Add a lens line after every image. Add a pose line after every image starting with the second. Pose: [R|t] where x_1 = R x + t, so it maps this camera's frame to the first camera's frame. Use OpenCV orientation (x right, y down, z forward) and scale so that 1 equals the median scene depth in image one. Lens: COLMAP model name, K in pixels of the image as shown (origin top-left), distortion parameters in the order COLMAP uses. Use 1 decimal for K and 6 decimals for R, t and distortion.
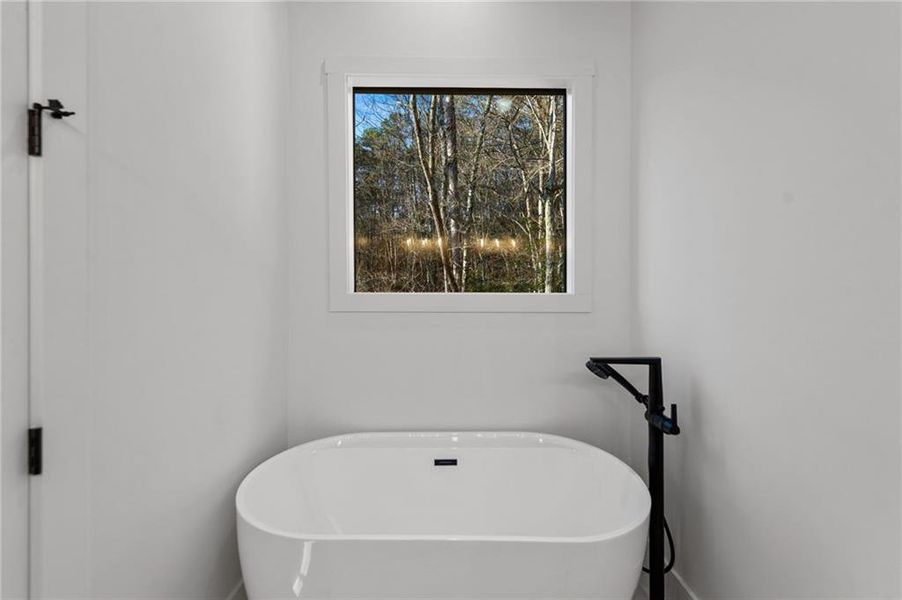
lens RADIAL K [[355.6, 0, 452.6], [0, 355.6, 304.6], [0, 0, 1]] dist [0.019939, -0.006880]
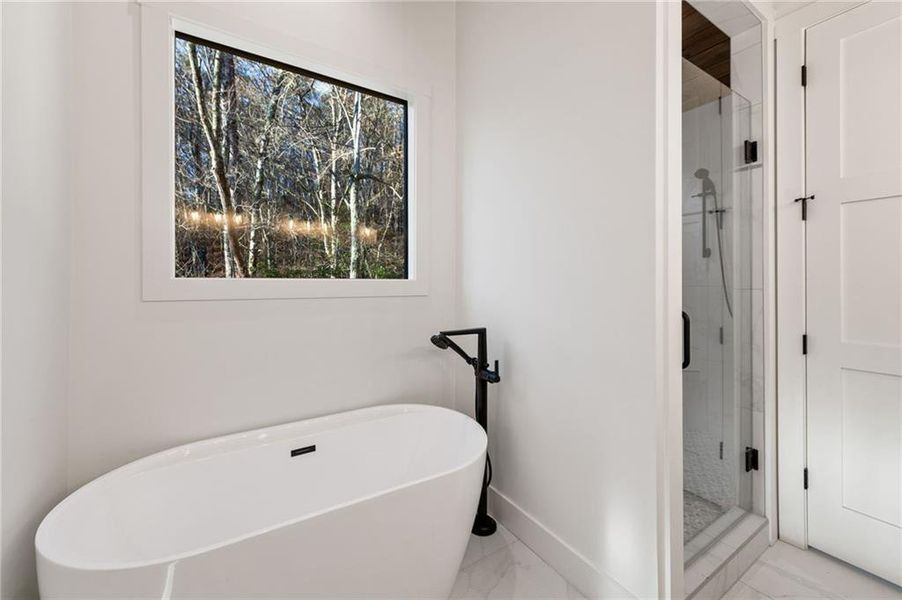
lens RADIAL K [[362.5, 0, 444.7], [0, 362.5, 294.2], [0, 0, 1]] dist [0.014937, 0.000026]
pose [[0.852006, -0.019234, 0.523178, -0.200803], [0.014056, 0.999805, 0.013866, 0.001714], [-0.523343, -0.004460, 0.852110, -0.057277]]
